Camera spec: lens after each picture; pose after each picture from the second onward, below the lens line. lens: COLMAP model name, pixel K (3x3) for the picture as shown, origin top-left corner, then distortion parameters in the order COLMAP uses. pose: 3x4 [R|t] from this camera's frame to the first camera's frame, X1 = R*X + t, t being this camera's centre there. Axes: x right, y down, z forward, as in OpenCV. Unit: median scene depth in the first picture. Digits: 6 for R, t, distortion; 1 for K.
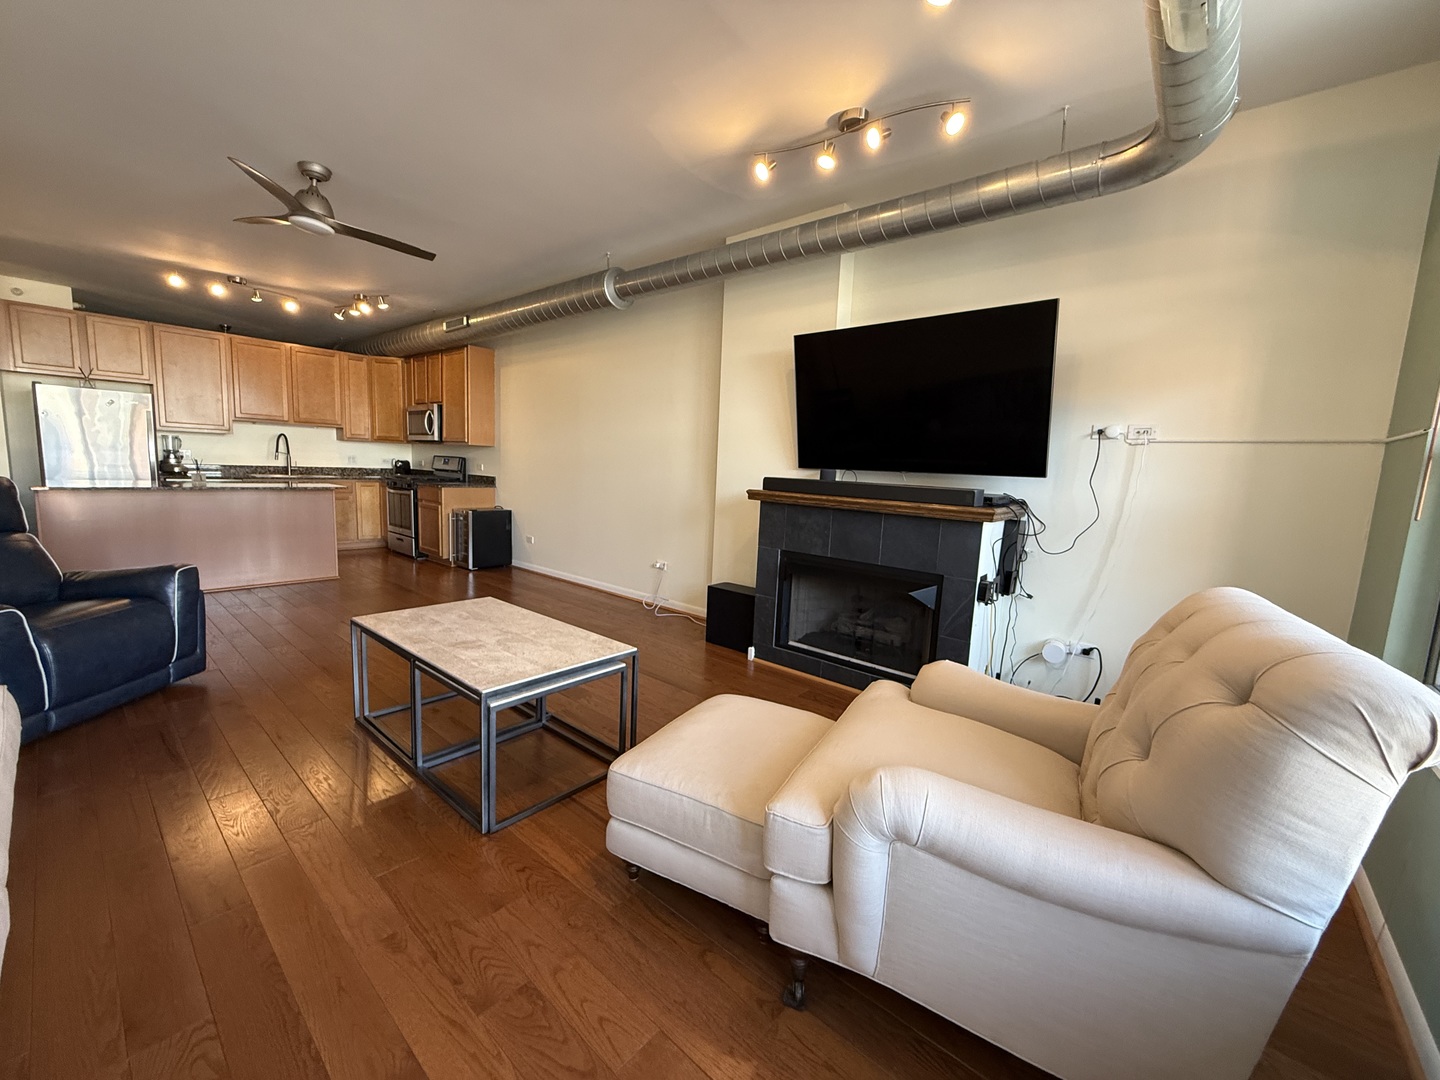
lens RADIAL K [[578.8, 0, 713.9], [0, 578.8, 537.6], [0, 0, 1]] dist [0.000688, 0.000319]
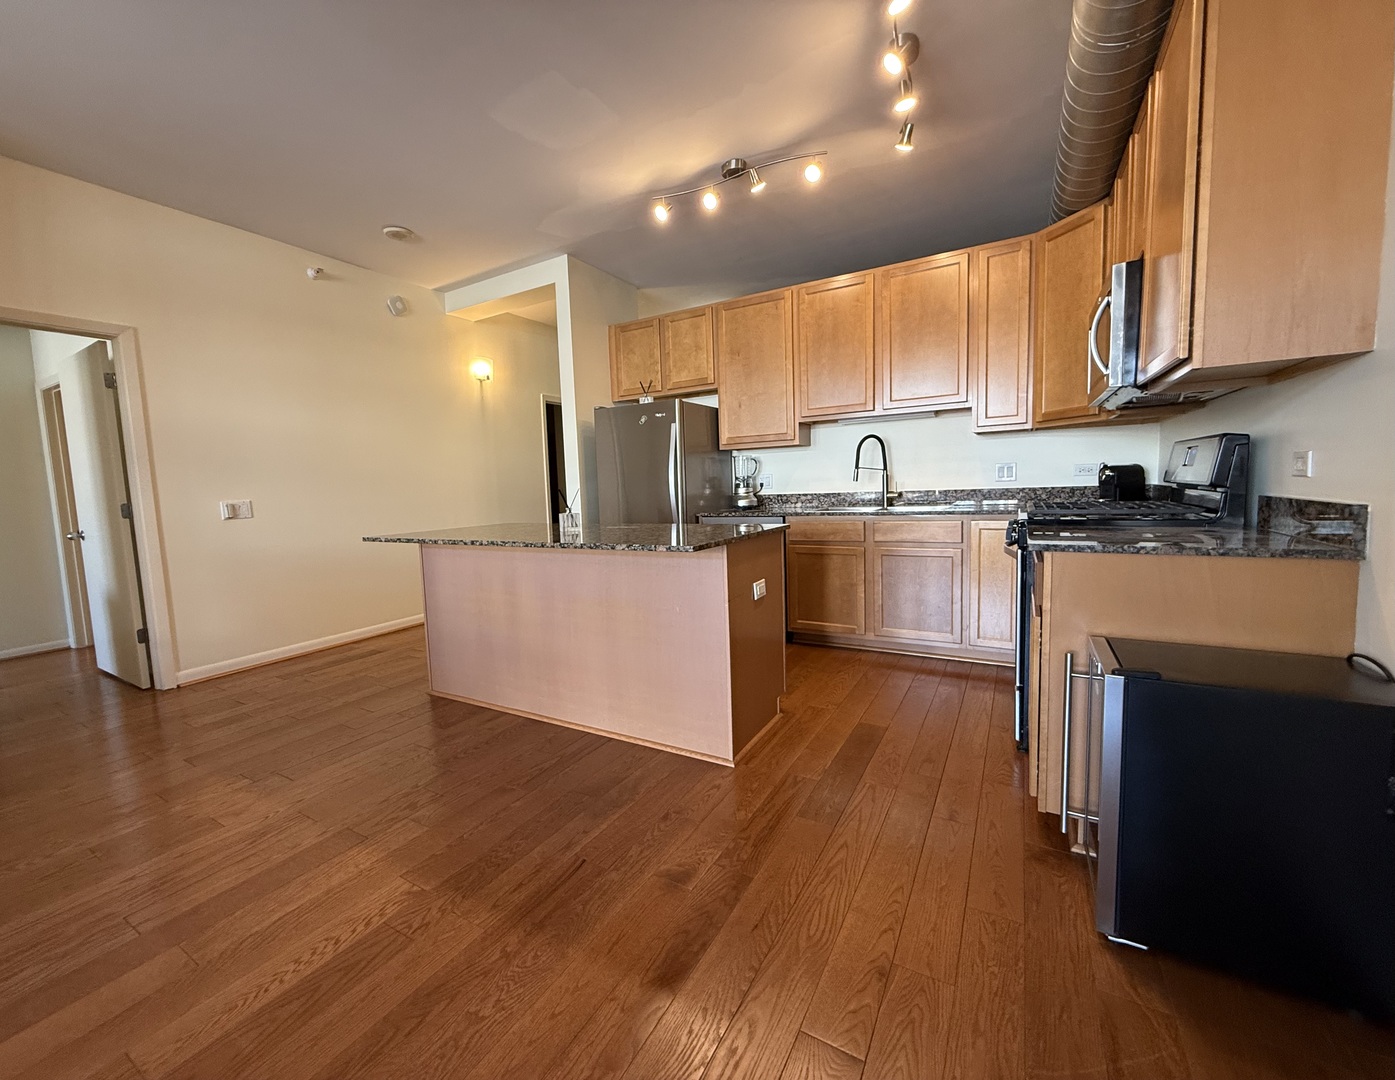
lens RADIAL K [[574.7, 0, 694.2], [0, 574.7, 537.7], [0, 0, 1]] dist [0.000054, 0.000004]
pose [[0.180007, 0.042348, -0.982753, -0.209619], [-0.077139, 0.996604, 0.028816, -0.078223], [0.980636, 0.070622, 0.182663, 0.702010]]
